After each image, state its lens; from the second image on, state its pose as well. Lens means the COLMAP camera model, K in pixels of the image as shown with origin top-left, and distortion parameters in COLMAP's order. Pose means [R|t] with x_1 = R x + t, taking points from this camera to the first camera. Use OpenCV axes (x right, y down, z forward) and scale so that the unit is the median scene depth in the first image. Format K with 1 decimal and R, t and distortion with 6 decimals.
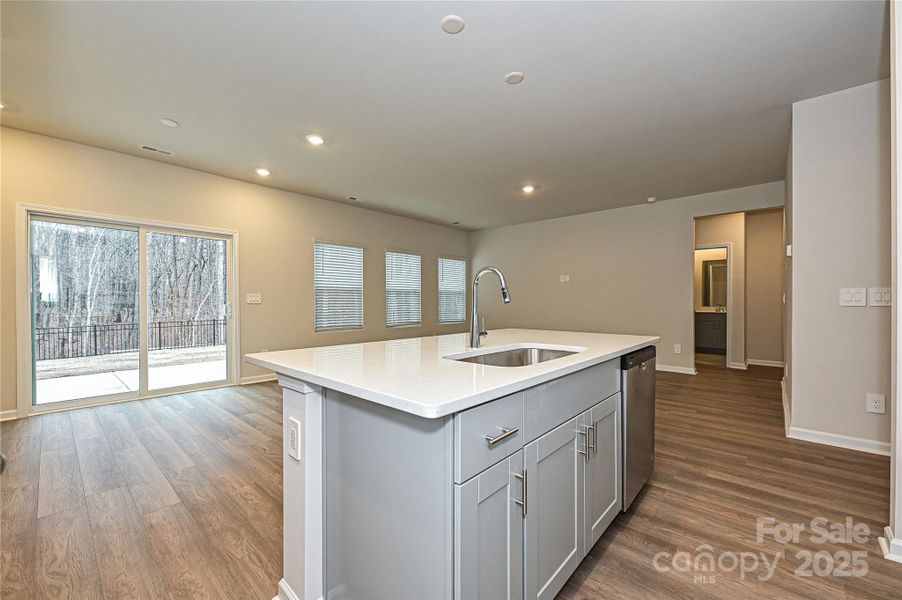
lens RADIAL K [[362.1, 0, 454.1], [0, 362.1, 304.1], [0, 0, 1]] dist [-0.001920, -0.000162]
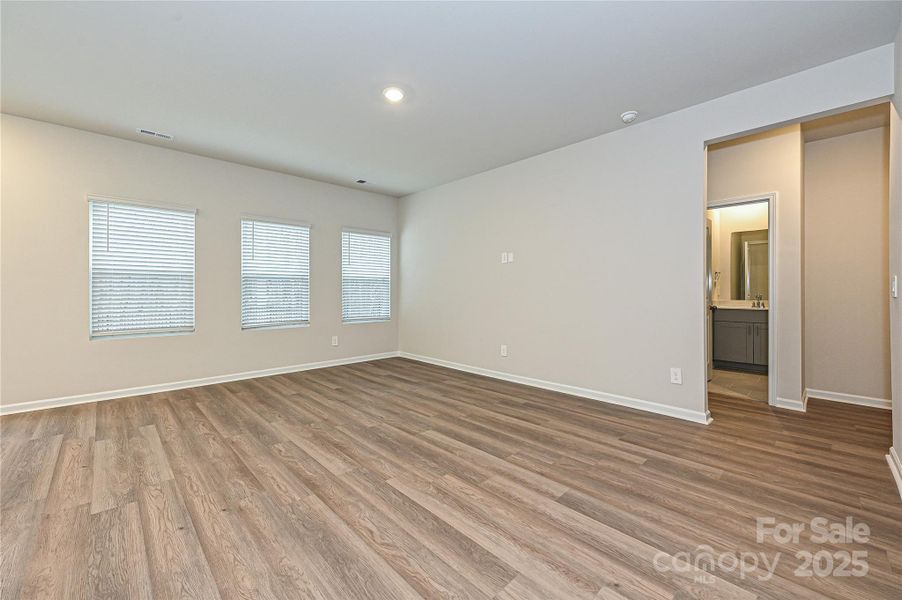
lens RADIAL K [[362.1, 0, 447.7], [0, 362.1, 294.0], [0, 0, 1]] dist [-0.001920, -0.000162]
pose [[0.996414, 0.001027, -0.084605, 0.258257], [-0.001214, 0.999997, -0.002154, -0.002484], [0.084603, 0.002249, 0.996412, 0.336721]]
